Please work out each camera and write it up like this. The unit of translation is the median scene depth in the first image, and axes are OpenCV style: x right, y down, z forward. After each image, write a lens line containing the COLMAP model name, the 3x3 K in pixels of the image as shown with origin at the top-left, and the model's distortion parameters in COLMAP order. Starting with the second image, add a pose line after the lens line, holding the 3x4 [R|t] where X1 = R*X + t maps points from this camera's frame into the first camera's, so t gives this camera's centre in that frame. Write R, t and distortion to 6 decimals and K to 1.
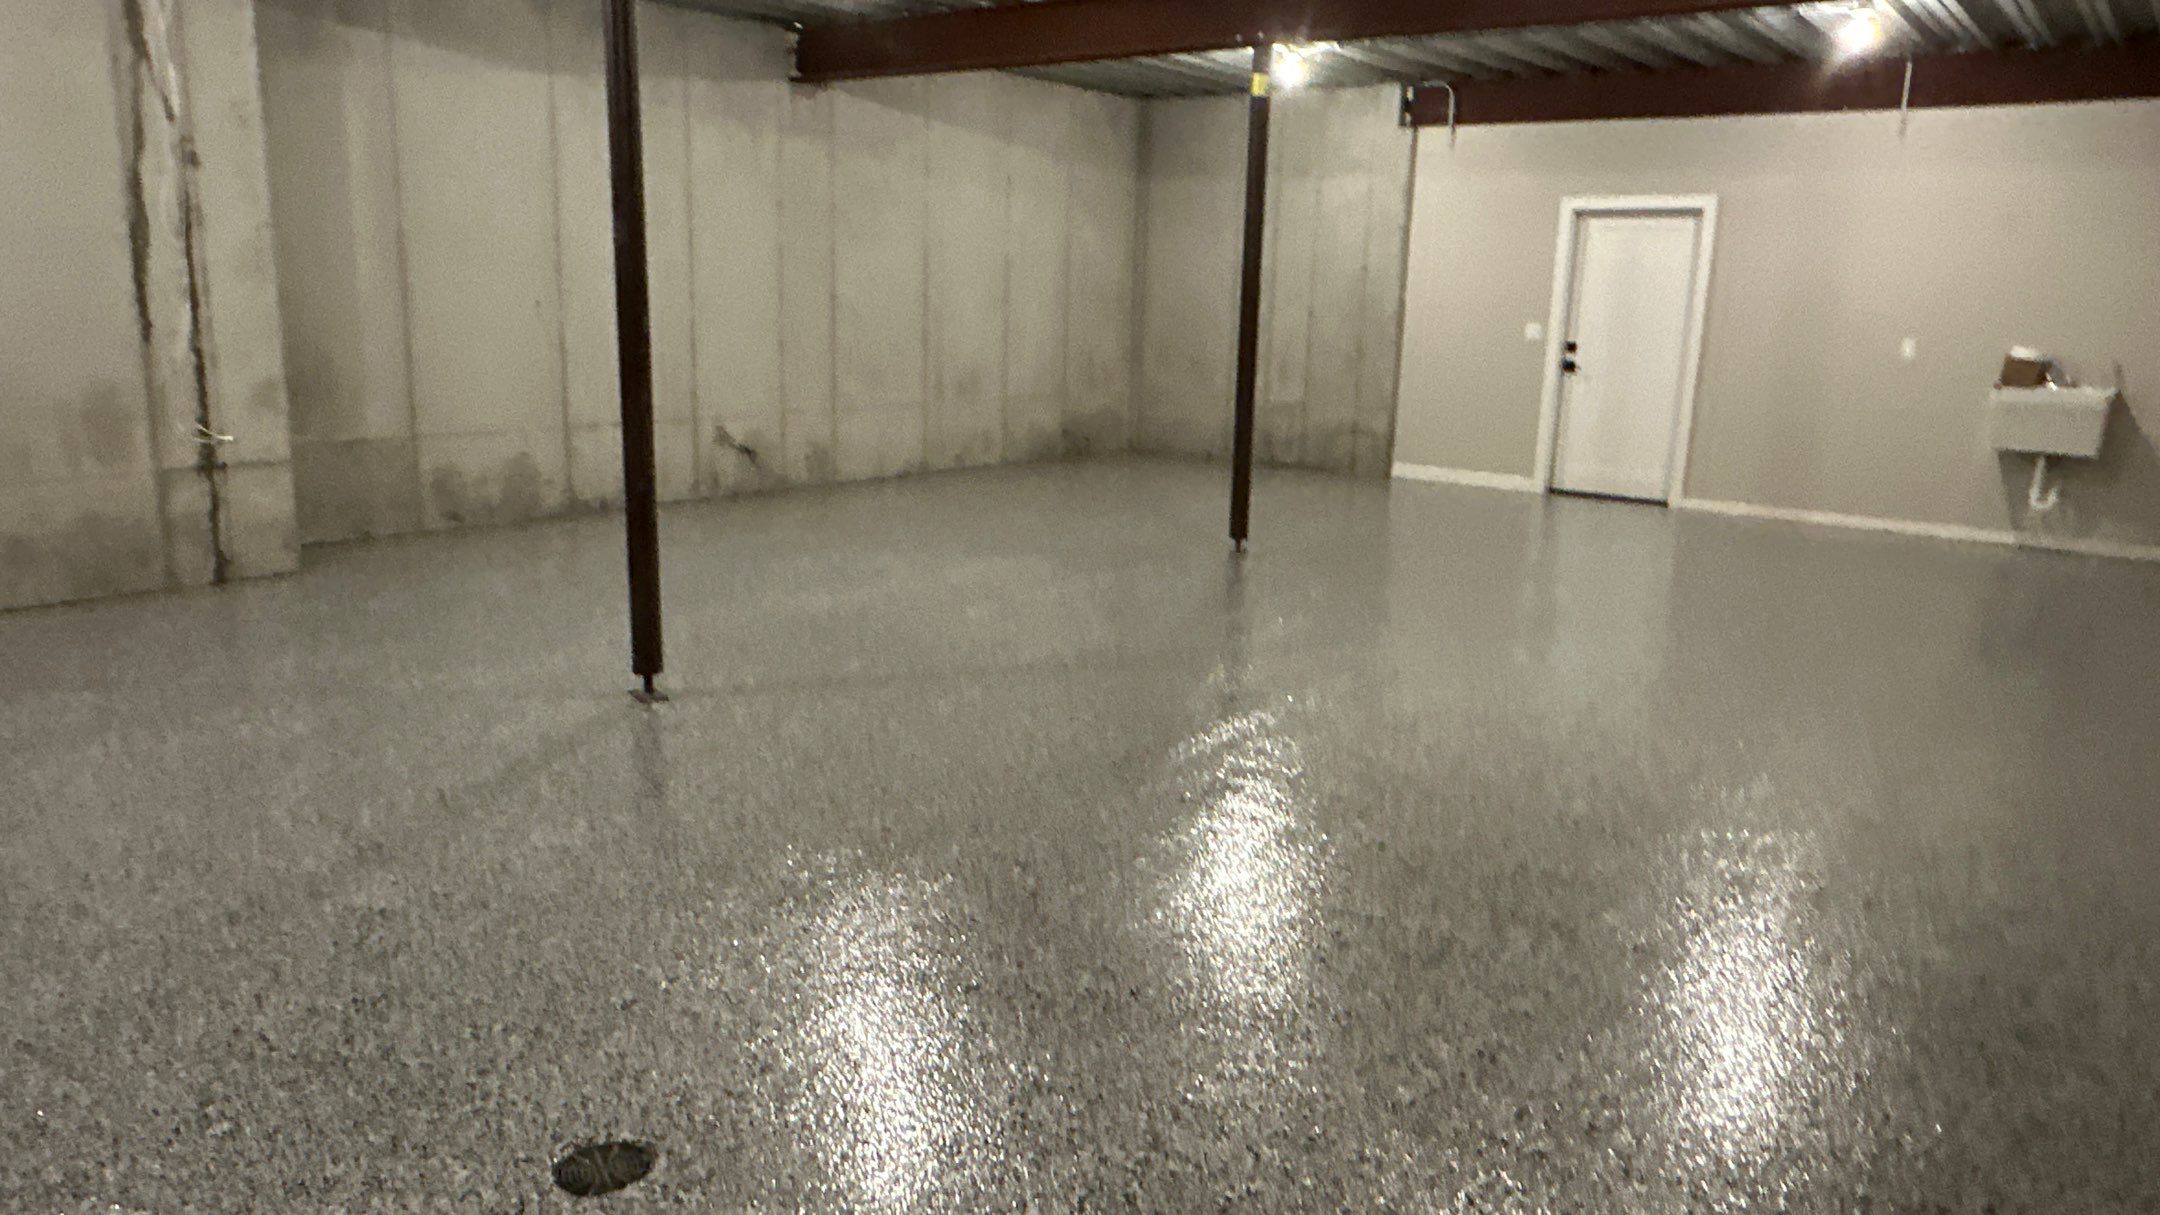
lens RADIAL K [[1470.5, 0, 1080.0], [0, 1470.5, 607.5], [0, 0, 1]] dist [-0.002837, -0.001431]
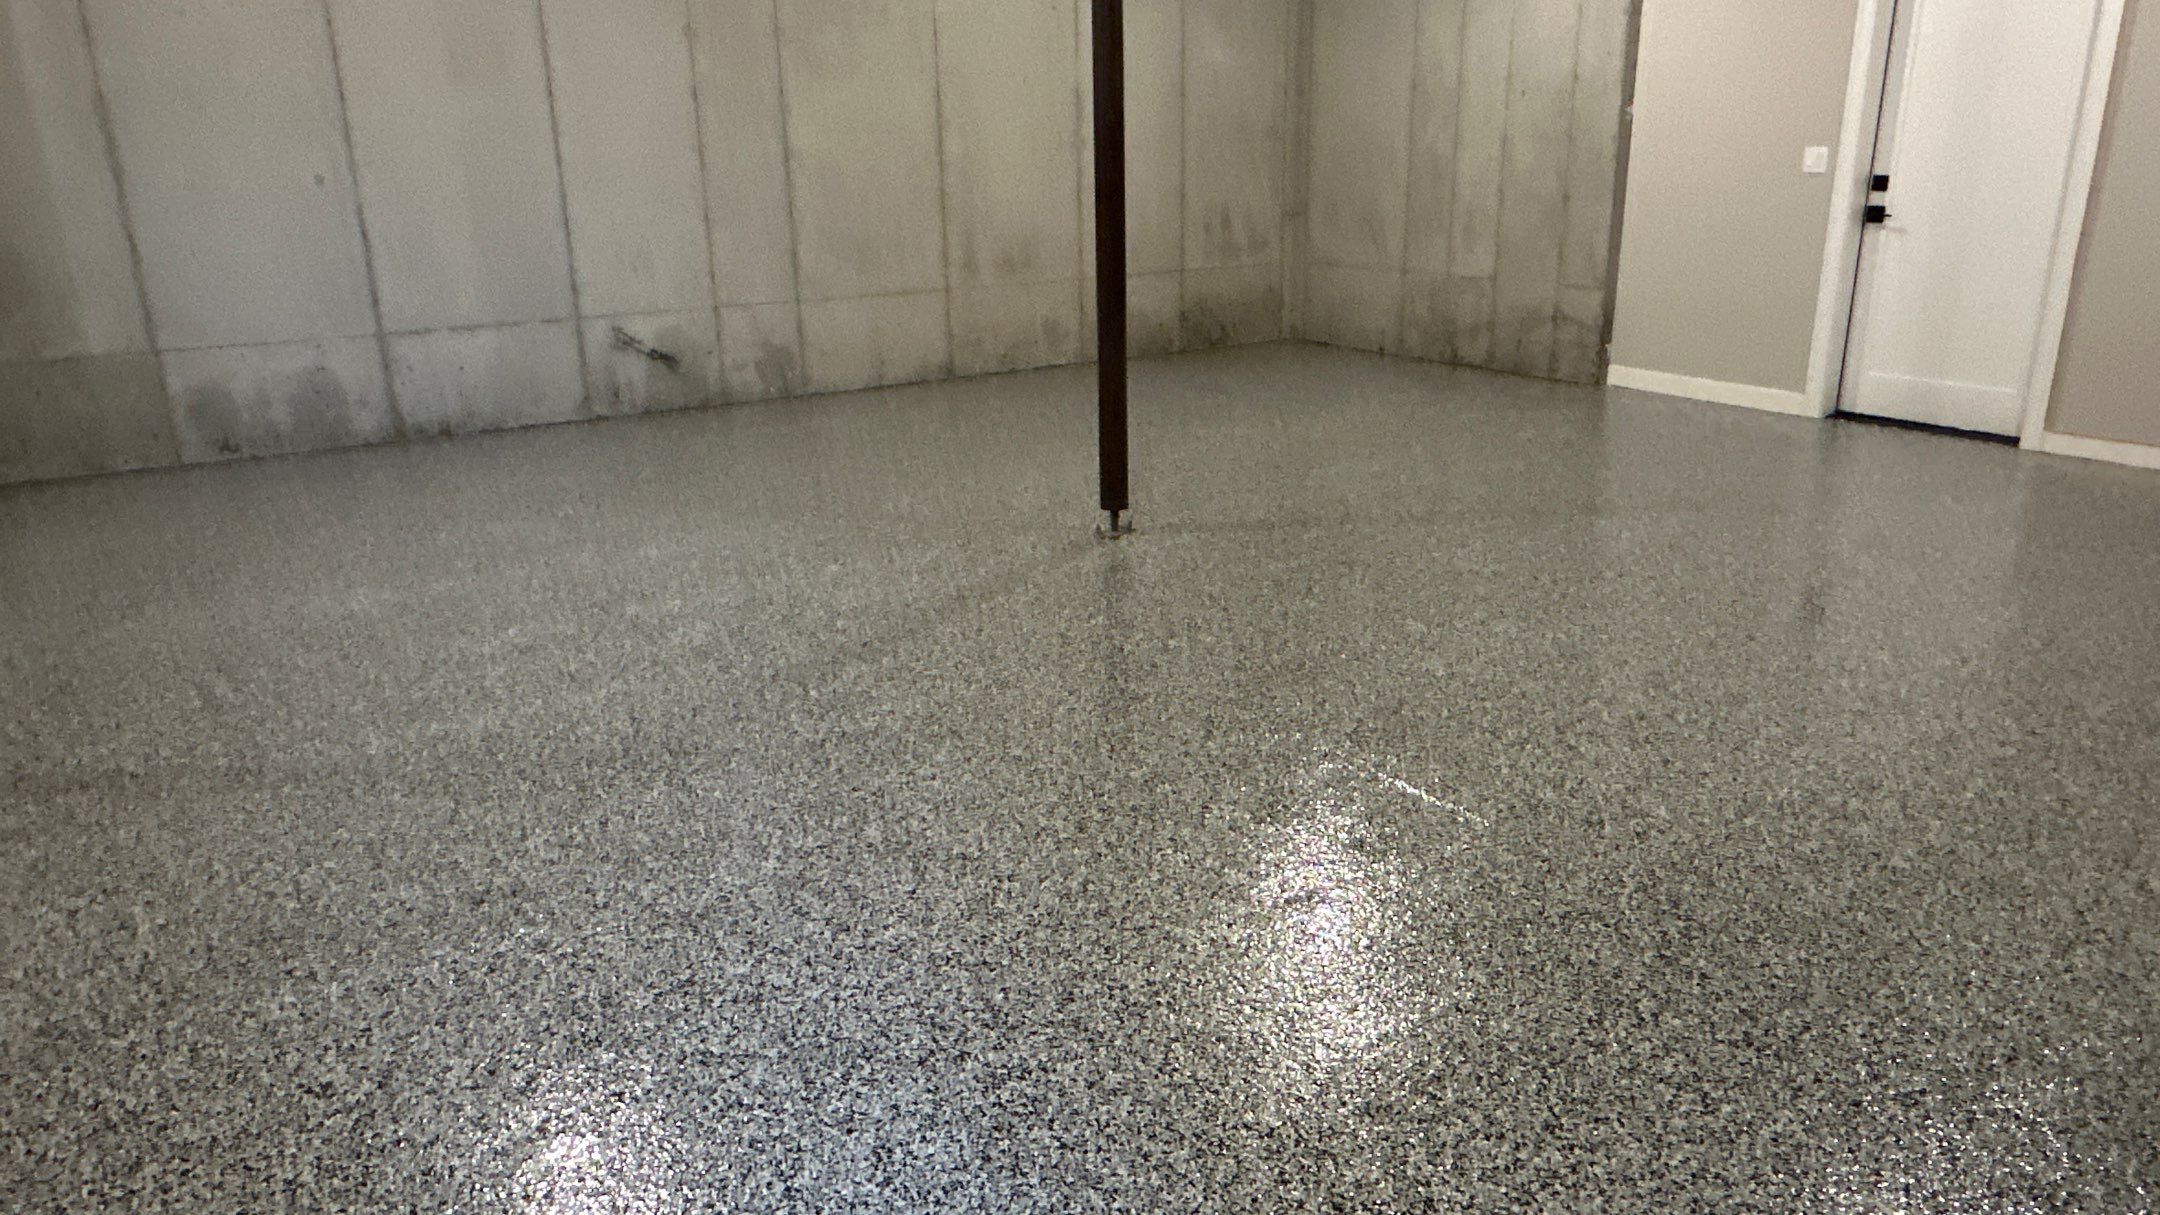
lens RADIAL K [[1470.1, 0, 1080.0], [0, 1470.1, 607.5], [0, 0, 1]] dist [0.000726, -0.002601]
pose [[0.940114, 0.059149, -0.335690, 0.358054], [-0.027388, 0.994753, 0.098575, -0.076441], [0.339759, -0.083477, 0.936801, 0.436210]]
